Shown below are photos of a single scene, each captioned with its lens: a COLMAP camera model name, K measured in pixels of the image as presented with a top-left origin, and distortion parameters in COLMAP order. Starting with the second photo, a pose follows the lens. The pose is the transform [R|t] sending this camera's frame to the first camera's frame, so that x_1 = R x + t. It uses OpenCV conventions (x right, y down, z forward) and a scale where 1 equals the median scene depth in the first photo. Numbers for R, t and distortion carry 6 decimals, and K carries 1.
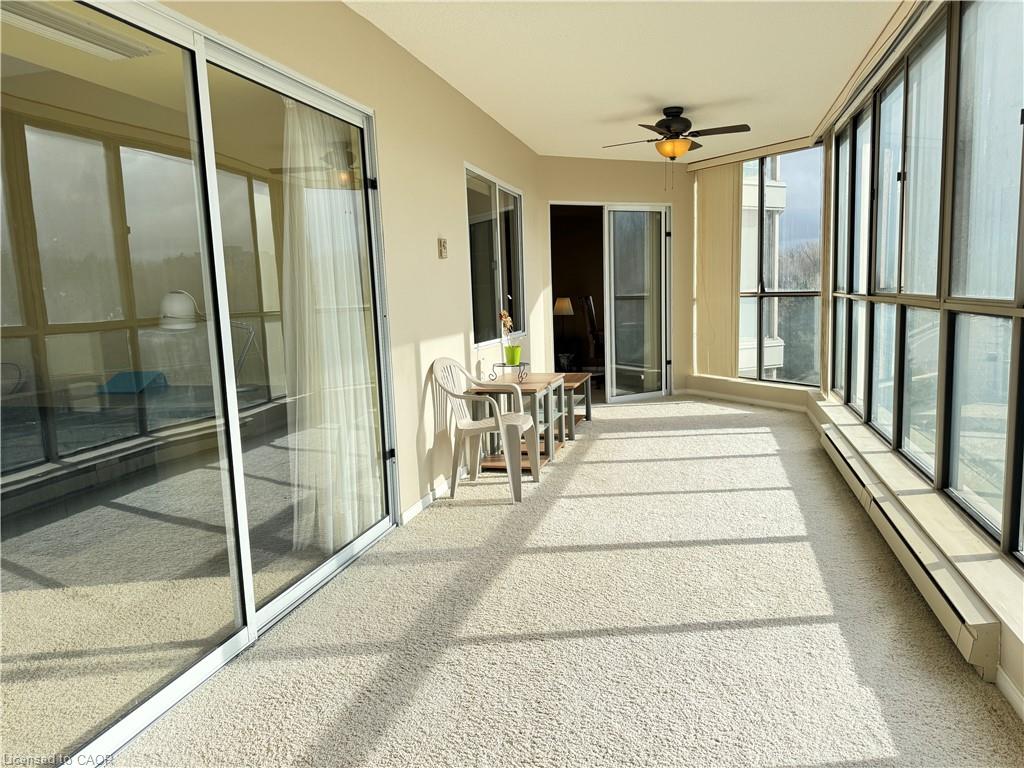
lens RADIAL K [[719.3, 0, 532.0], [0, 719.3, 385.1], [0, 0, 1]] dist [0.061332, -0.071180]
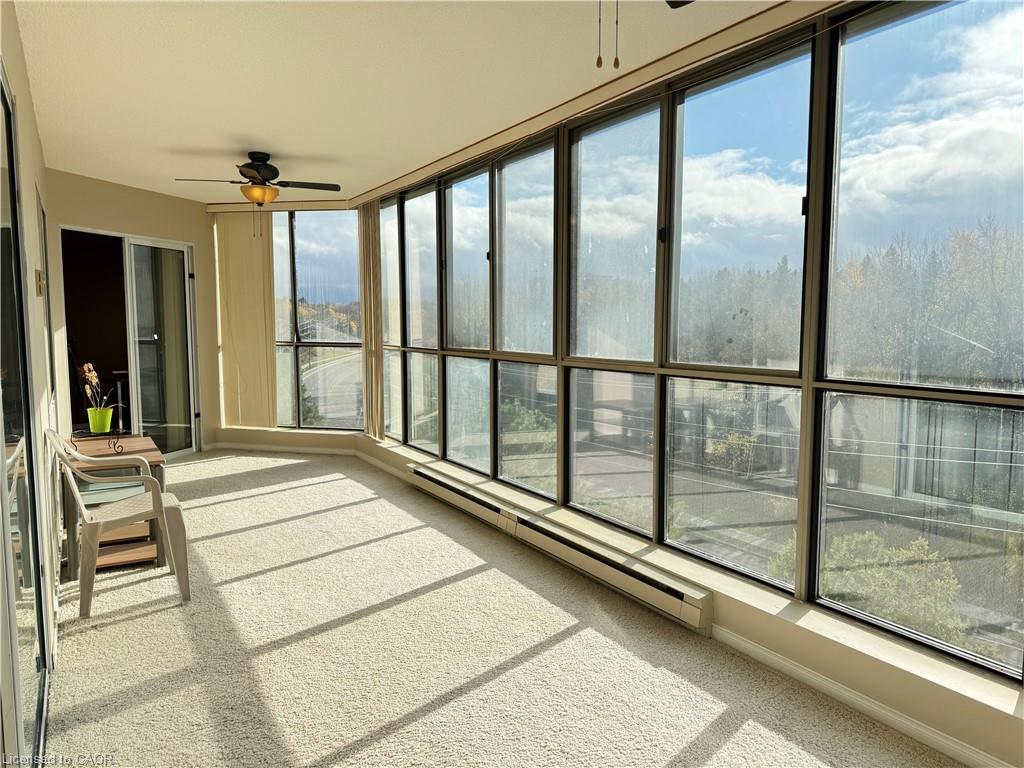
lens RADIAL K [[719.3, 0, 505.7], [0, 719.3, 386.9], [0, 0, 1]] dist [0.061332, -0.071180]
pose [[0.705407, -0.029880, 0.708173, -0.267823], [0.067174, 0.997432, -0.024826, -0.026785], [-0.705613, 0.065083, 0.705603, 0.109772]]
